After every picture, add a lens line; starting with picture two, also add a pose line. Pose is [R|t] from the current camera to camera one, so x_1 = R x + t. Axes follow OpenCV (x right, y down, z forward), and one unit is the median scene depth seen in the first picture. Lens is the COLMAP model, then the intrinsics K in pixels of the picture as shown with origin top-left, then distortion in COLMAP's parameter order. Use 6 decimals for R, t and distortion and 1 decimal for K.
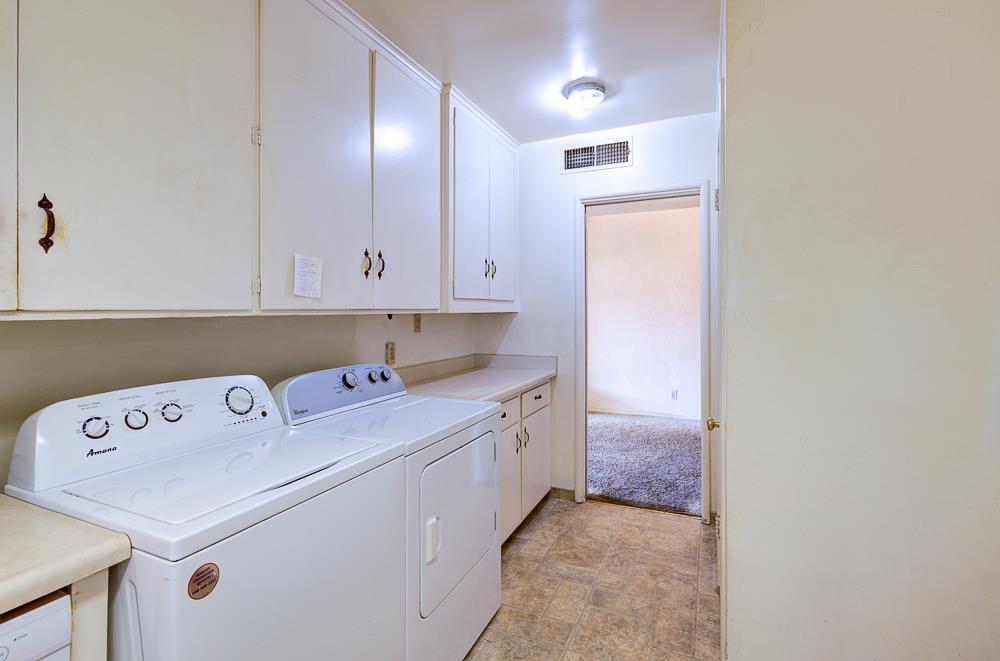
lens RADIAL K [[440.7, 0, 508.5], [0, 440.7, 318.3], [0, 0, 1]] dist [-0.001069, -0.000212]
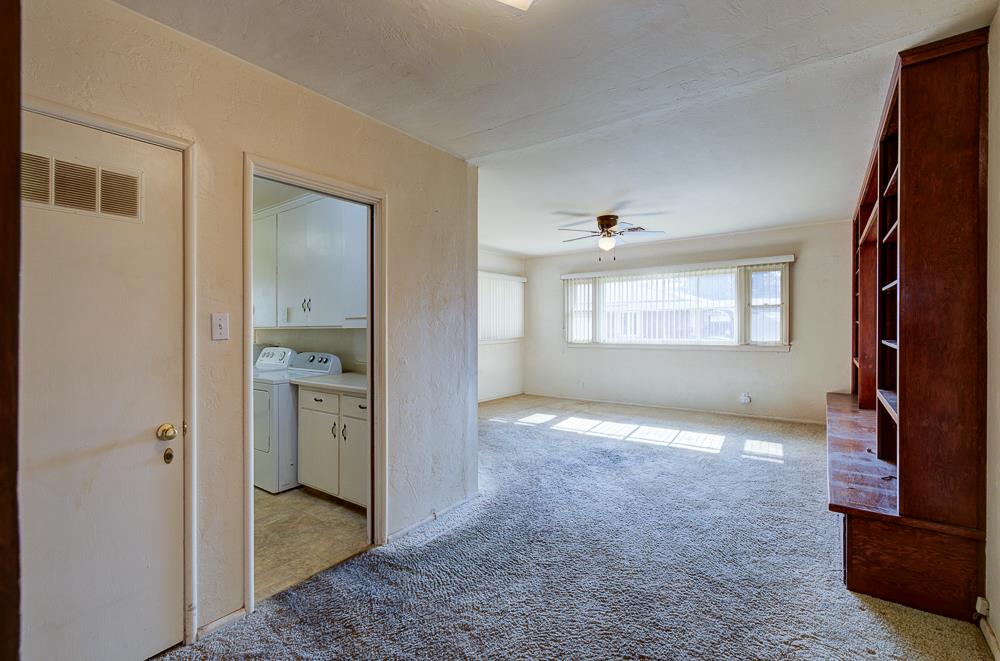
lens RADIAL K [[440.7, 0, 508.5], [0, 440.7, 318.3], [0, 0, 1]] dist [-0.001069, -0.000212]
pose [[-0.181997, 0.000927, -0.983299, 1.528445], [-0.001539, 0.999998, 0.001228, -0.058251], [0.983298, 0.001736, -0.181995, 2.207652]]
